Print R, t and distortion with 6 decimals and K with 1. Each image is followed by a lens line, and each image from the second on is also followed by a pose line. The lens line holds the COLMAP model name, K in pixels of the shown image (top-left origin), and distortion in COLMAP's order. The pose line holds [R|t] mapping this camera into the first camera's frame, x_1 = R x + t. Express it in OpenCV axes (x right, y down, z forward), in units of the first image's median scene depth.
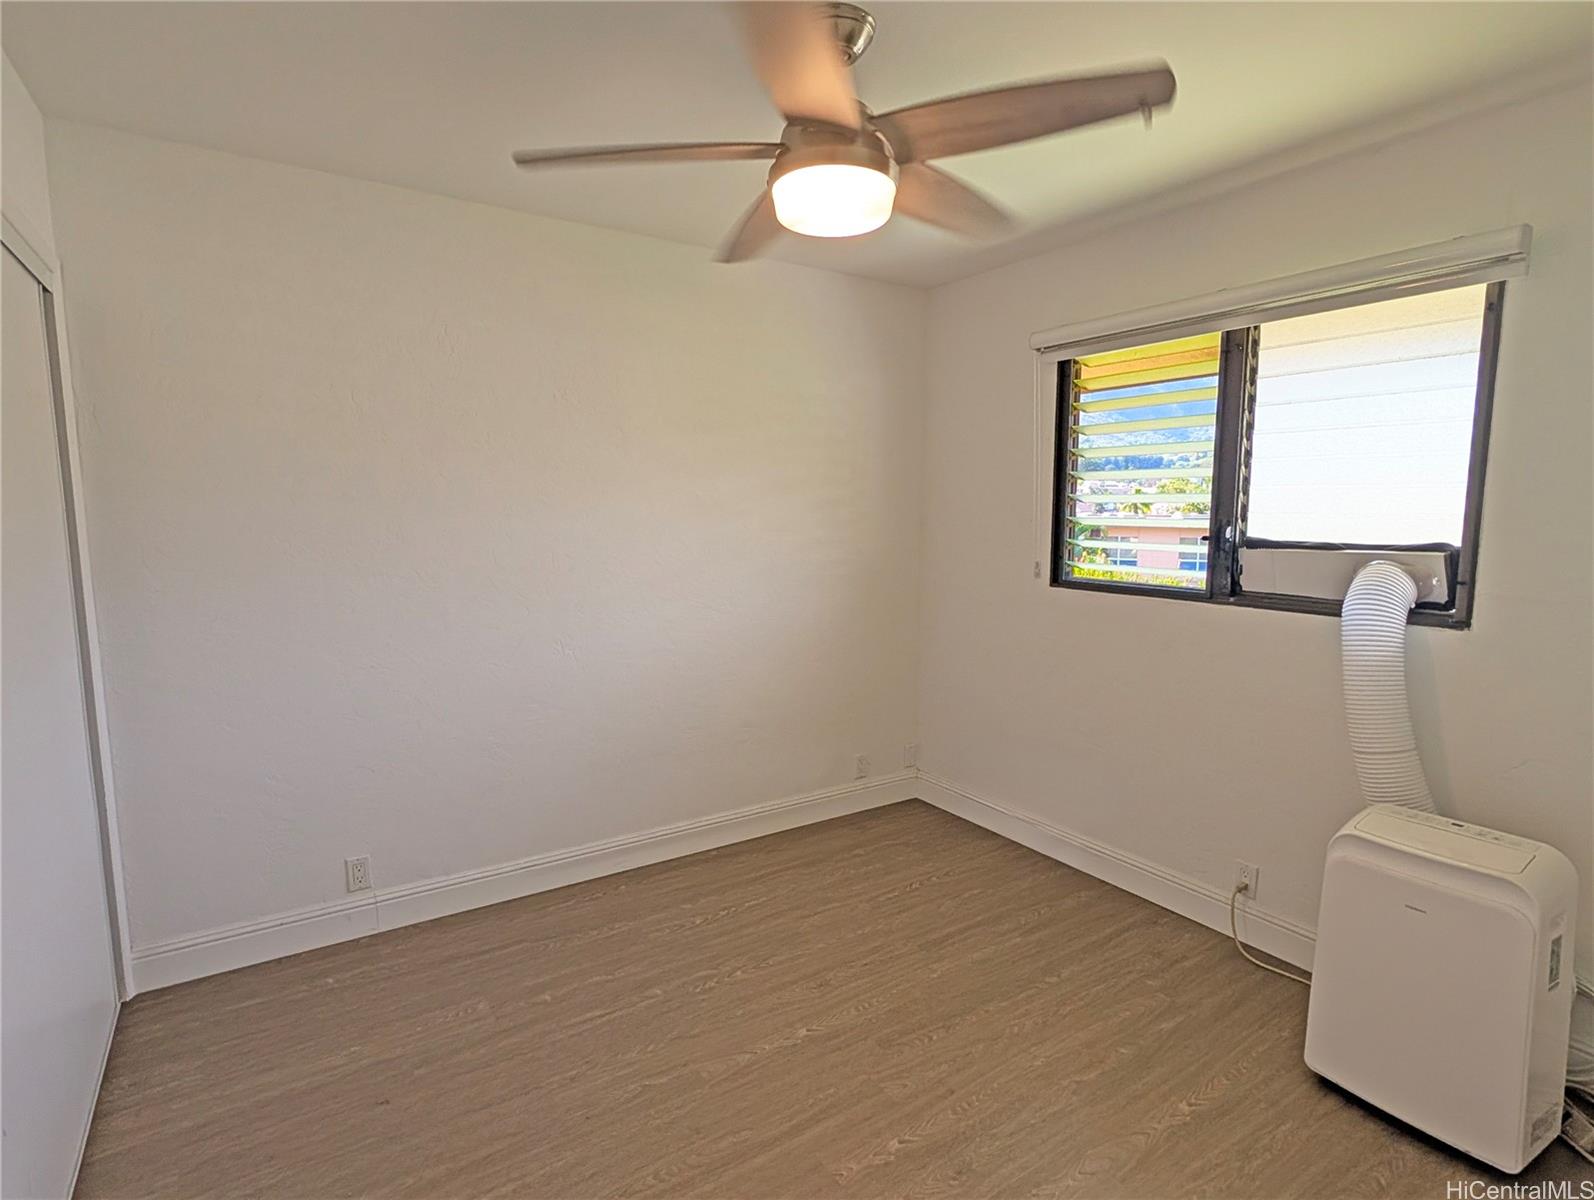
lens RADIAL K [[810.9, 0, 790.9], [0, 810.9, 602.1], [0, 0, 1]] dist [0.004375, 0.000222]
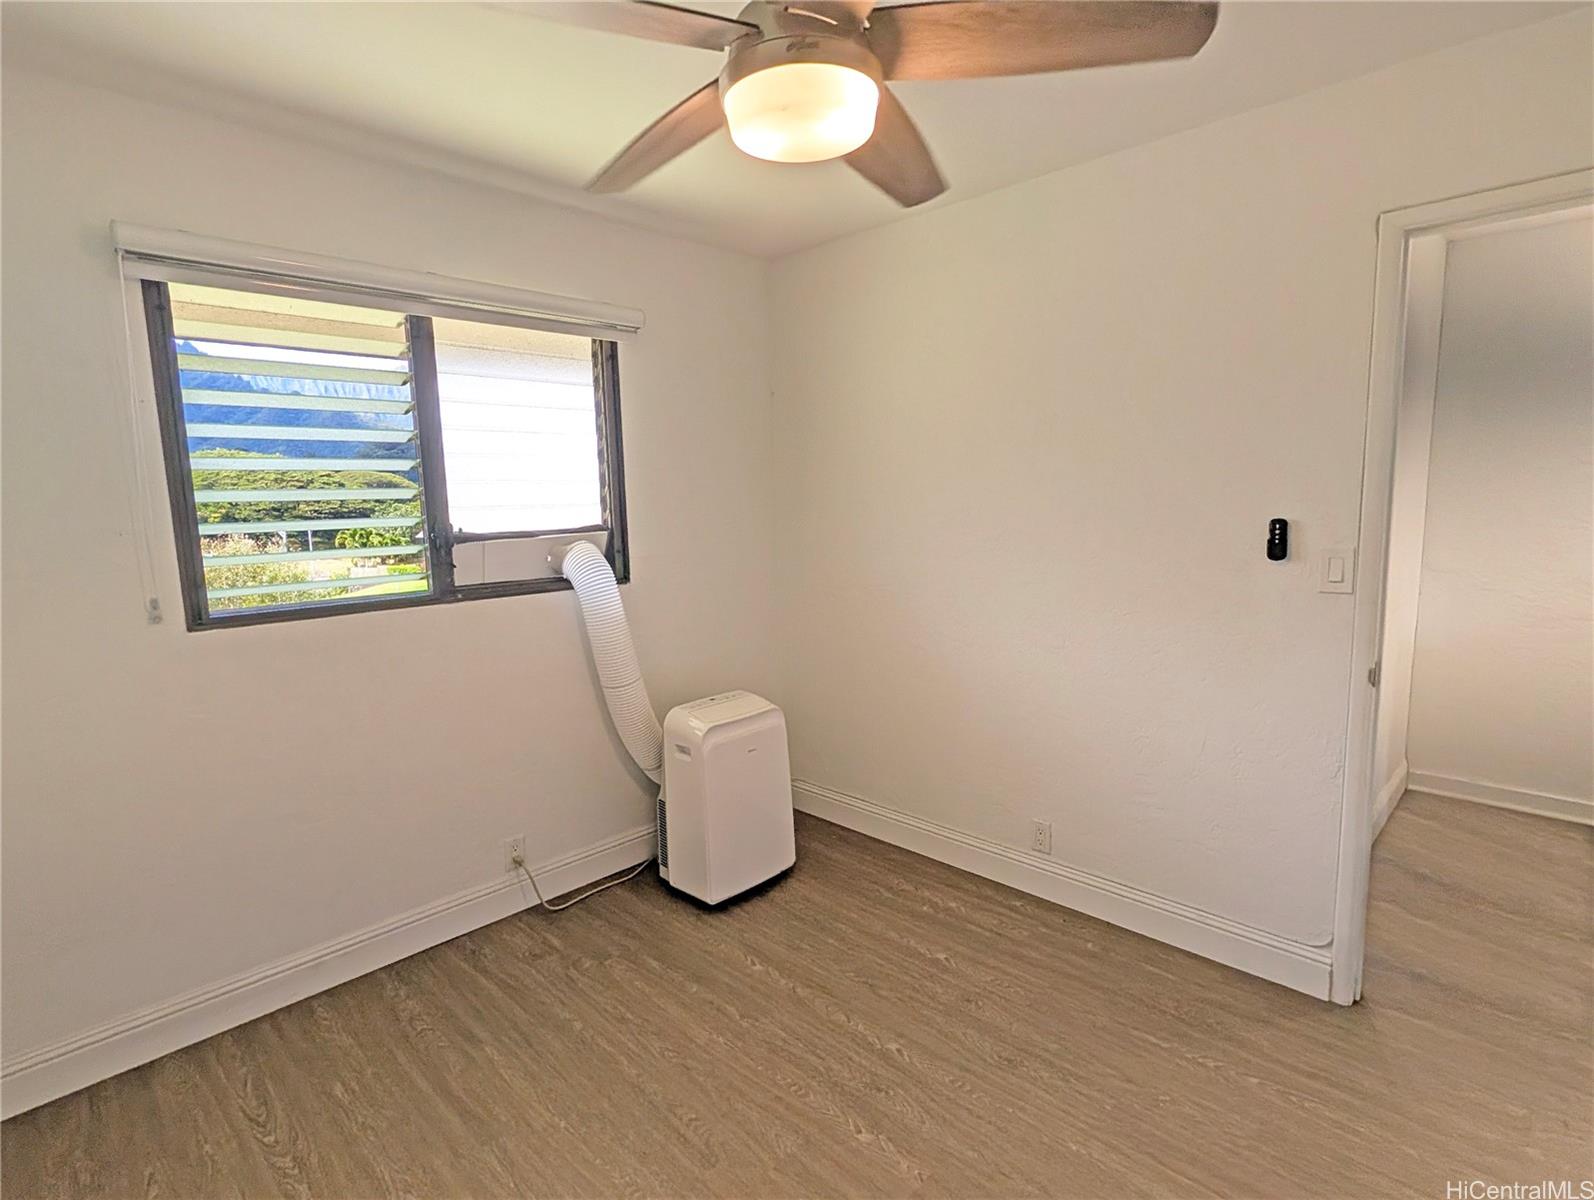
lens RADIAL K [[810.9, 0, 804.8], [0, 810.9, 599.3], [0, 0, 1]] dist [0.004375, 0.000222]
pose [[-0.209258, -0.126554, 0.969636, -0.520445], [0.139184, 0.977639, 0.157636, -0.099507], [-0.967904, 0.167945, -0.186965, 0.808962]]
